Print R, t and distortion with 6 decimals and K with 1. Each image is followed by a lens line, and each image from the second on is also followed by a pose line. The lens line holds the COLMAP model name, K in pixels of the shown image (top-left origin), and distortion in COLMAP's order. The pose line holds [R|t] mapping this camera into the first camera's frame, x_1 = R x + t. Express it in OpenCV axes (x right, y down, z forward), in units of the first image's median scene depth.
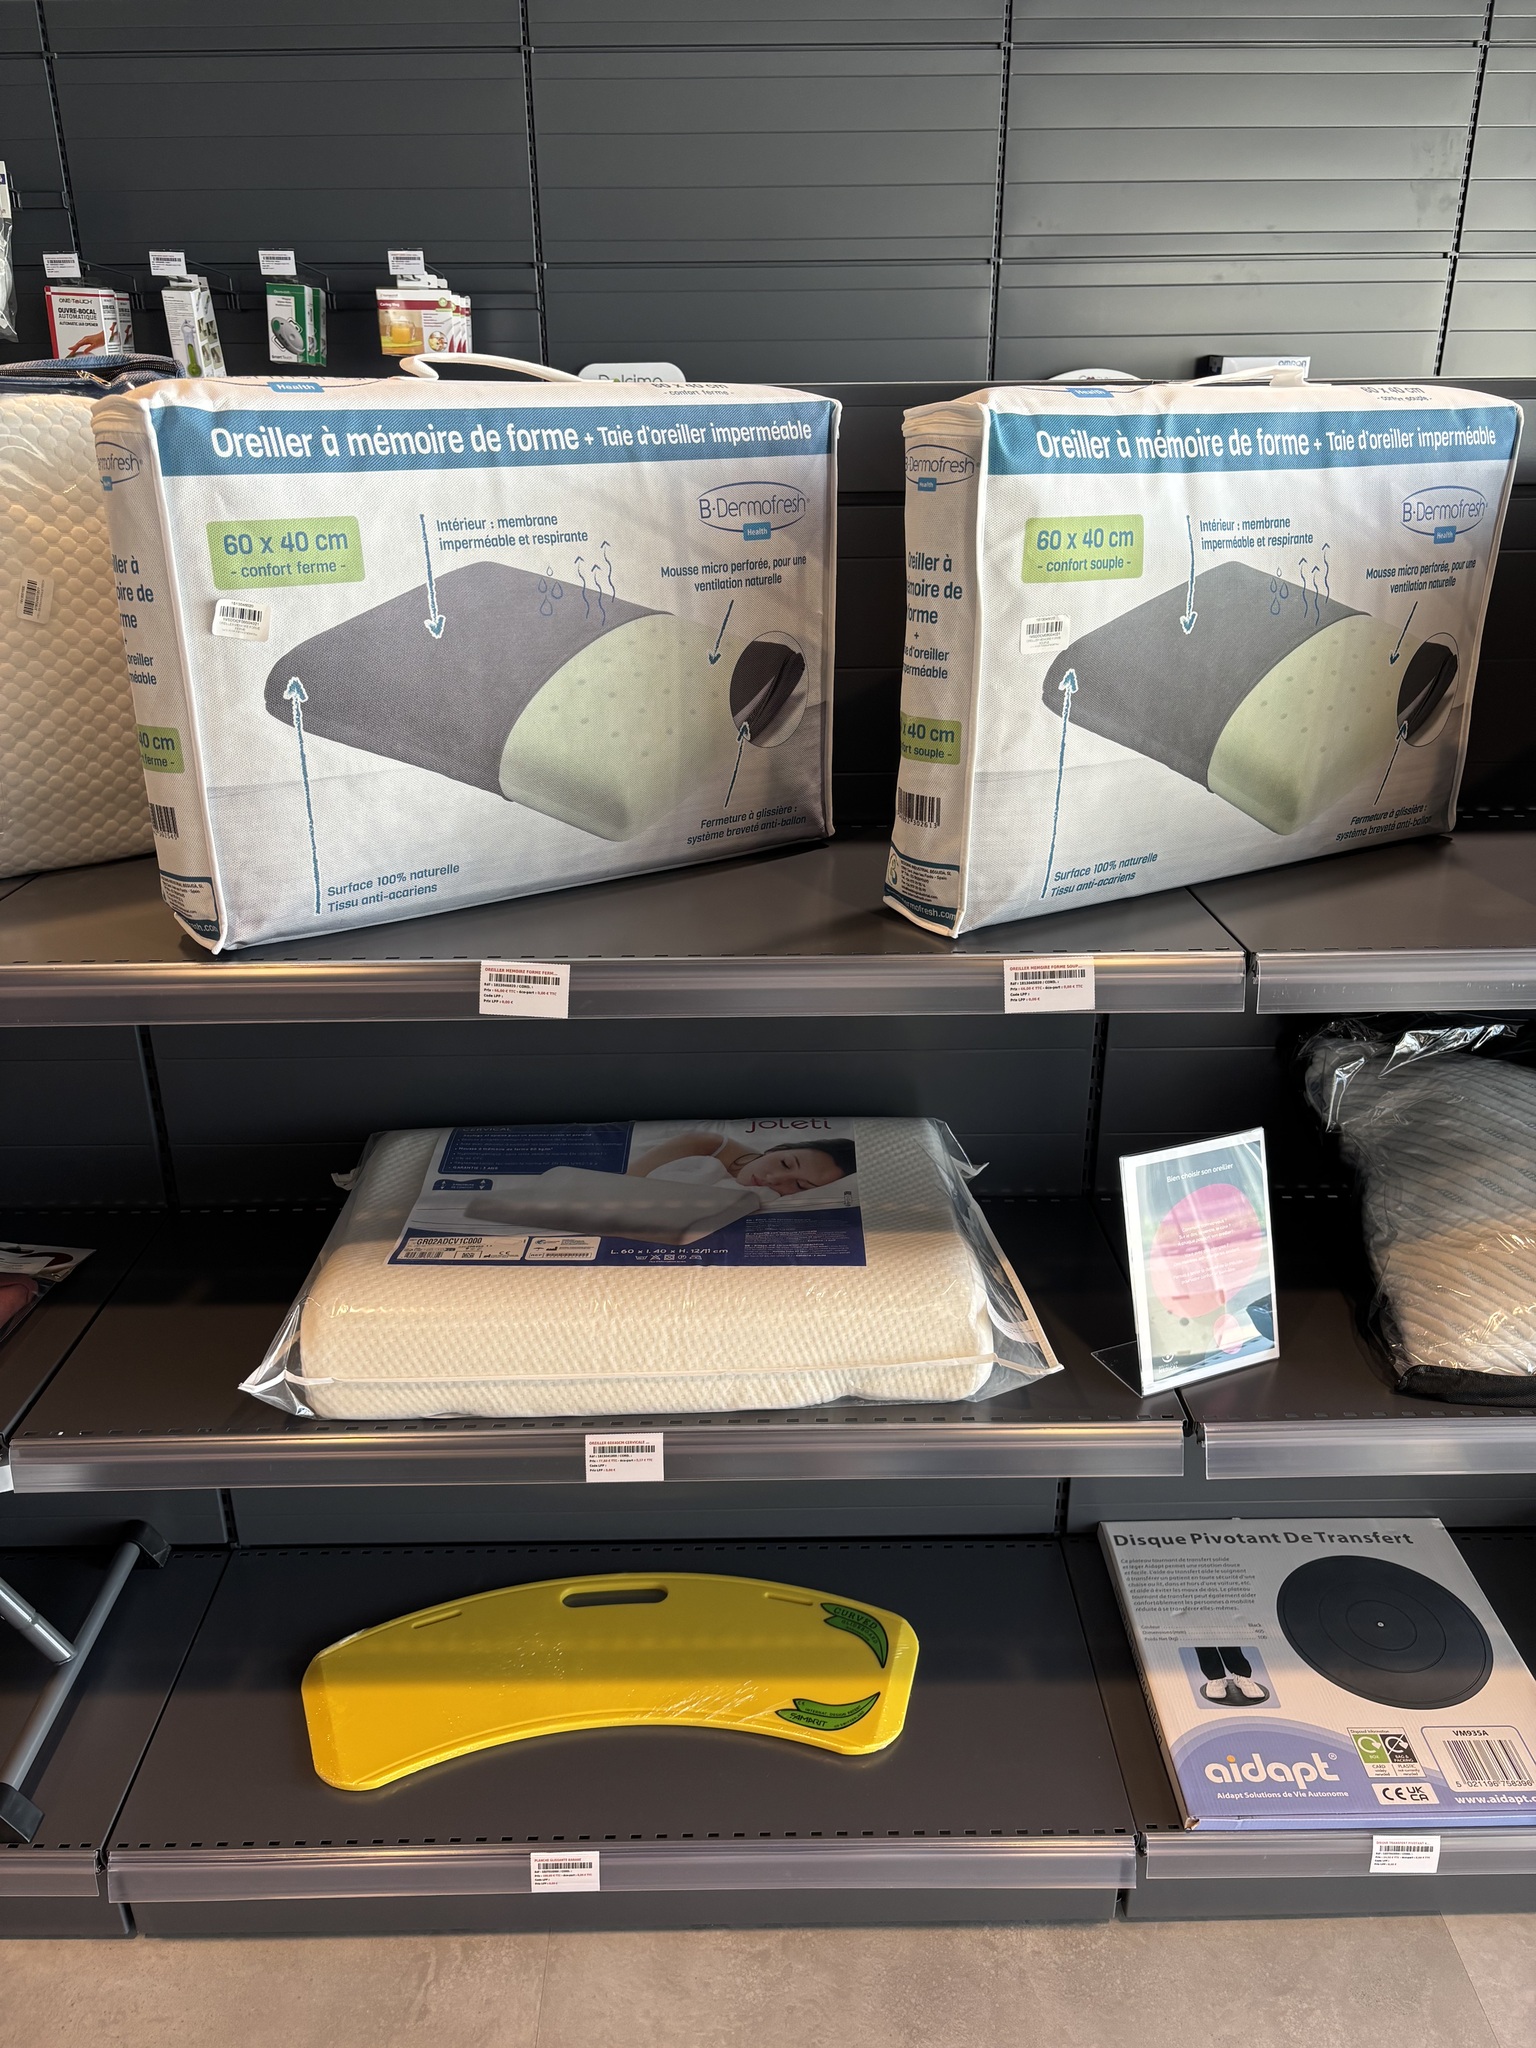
lens RADIAL K [[1542.8, 0, 768.7], [0, 1542.8, 1012.4], [0, 0, 1]] dist [0.033070, -0.040956]
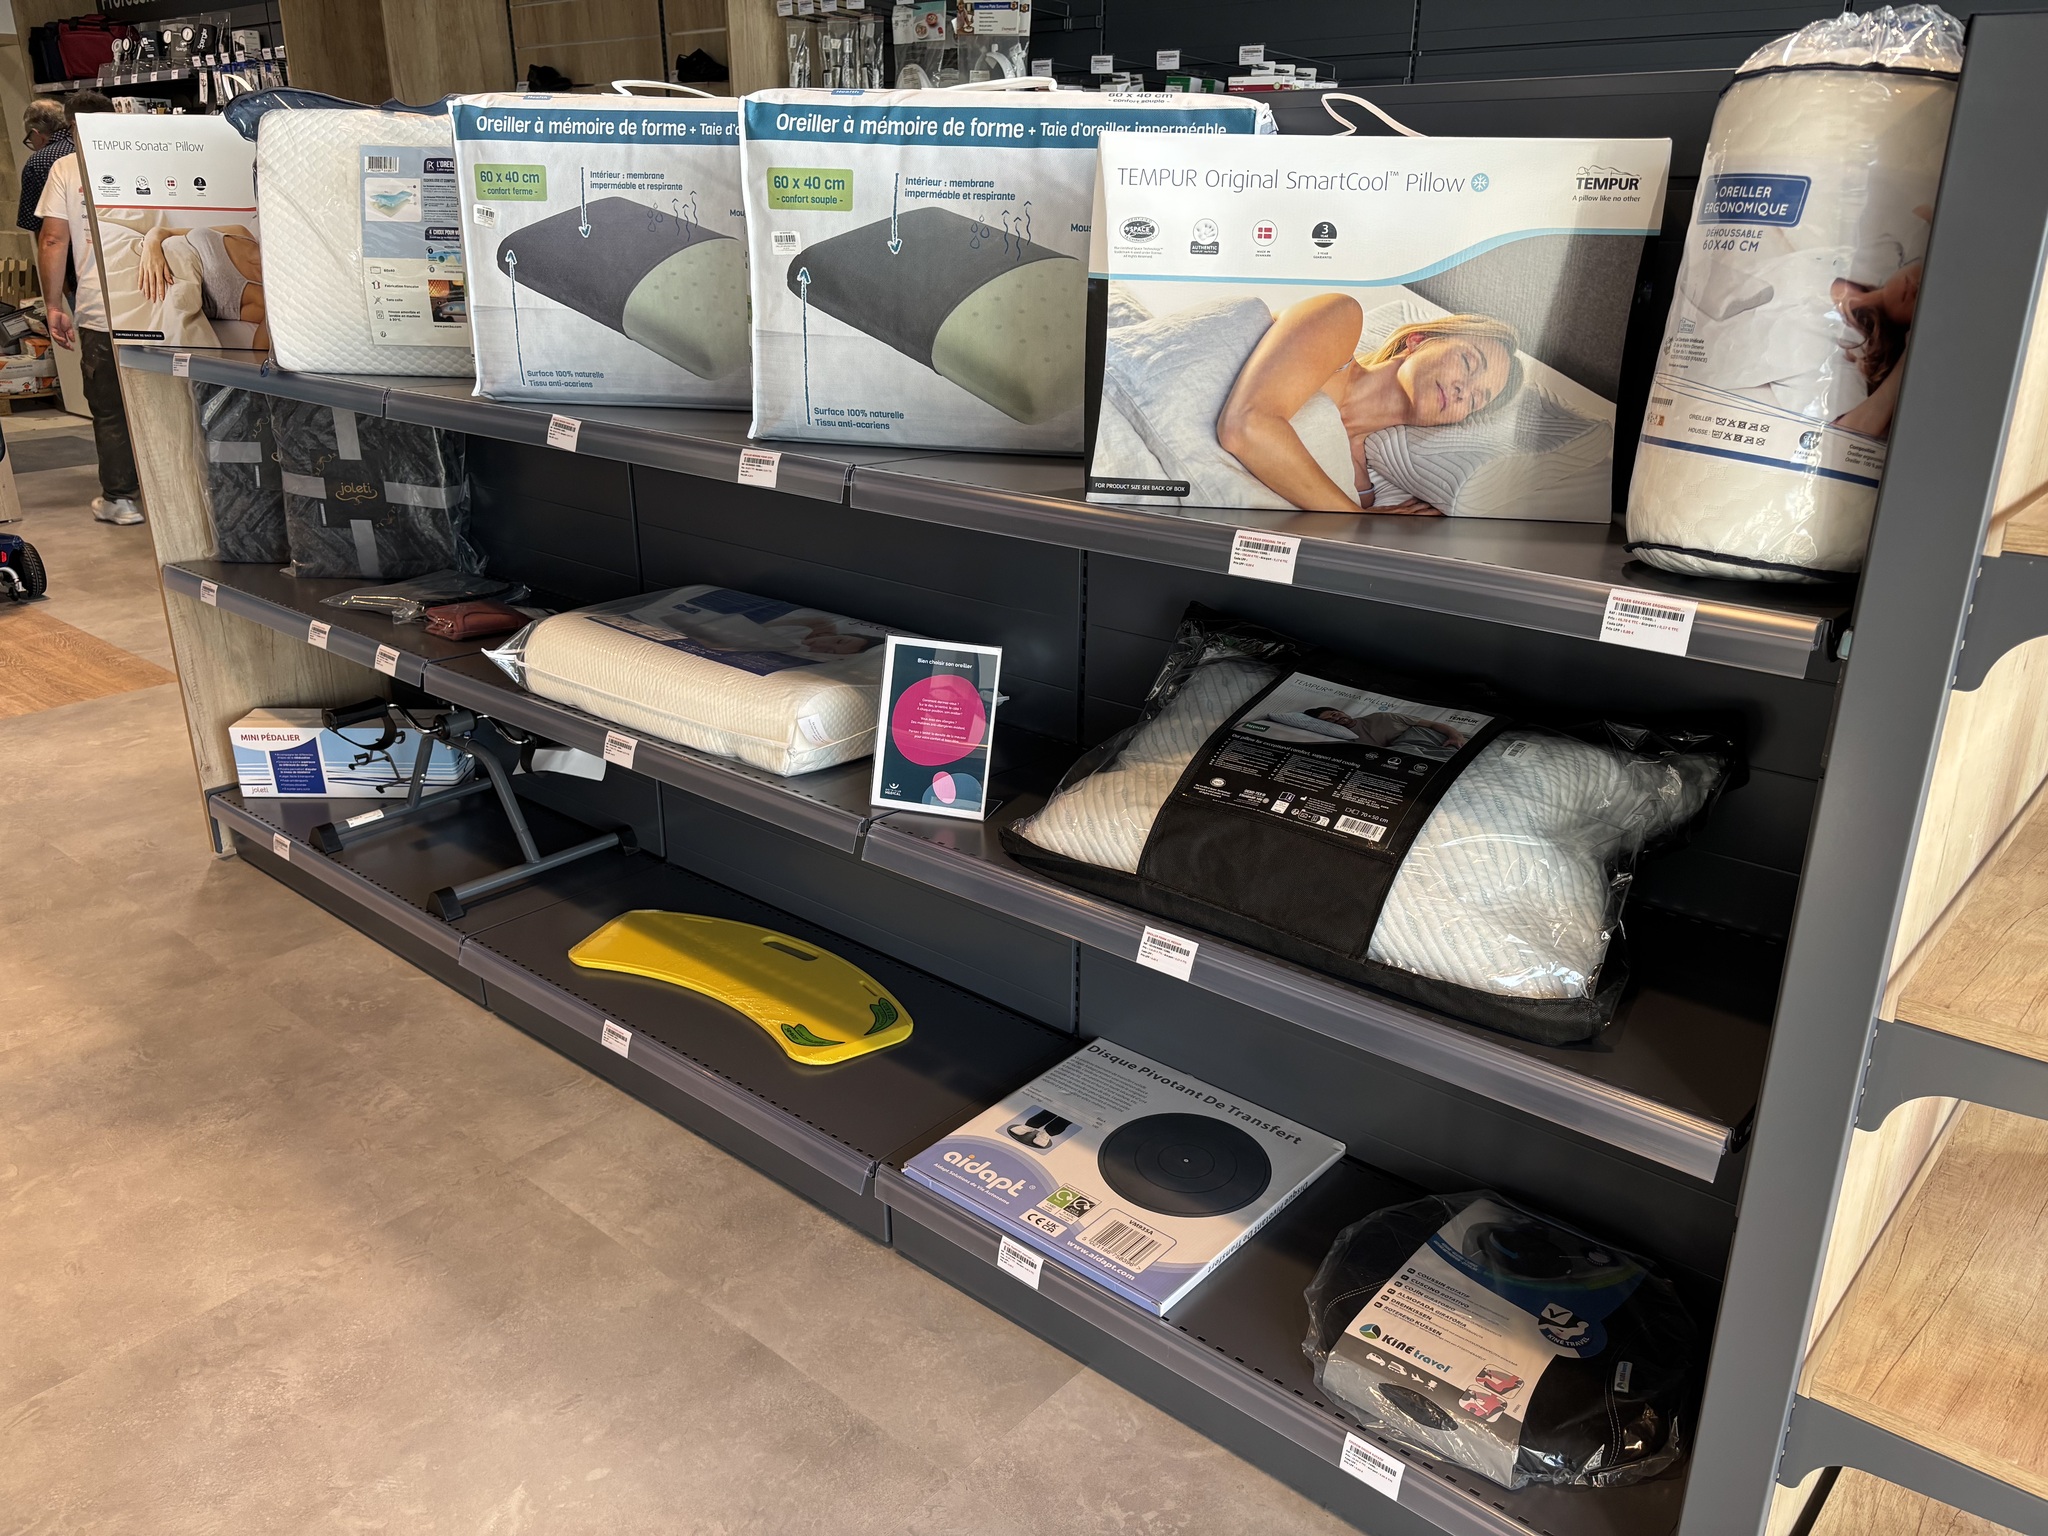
lens RADIAL K [[1542.8, 0, 1024.0], [0, 1542.8, 768.0], [0, 0, 1]] dist [0.033070, -0.040956]
pose [[0.752350, 0.241027, -0.613086, 1.360288], [-0.264153, 0.962945, 0.054414, 0.114211], [0.603483, 0.121011, 0.788140, -0.035717]]
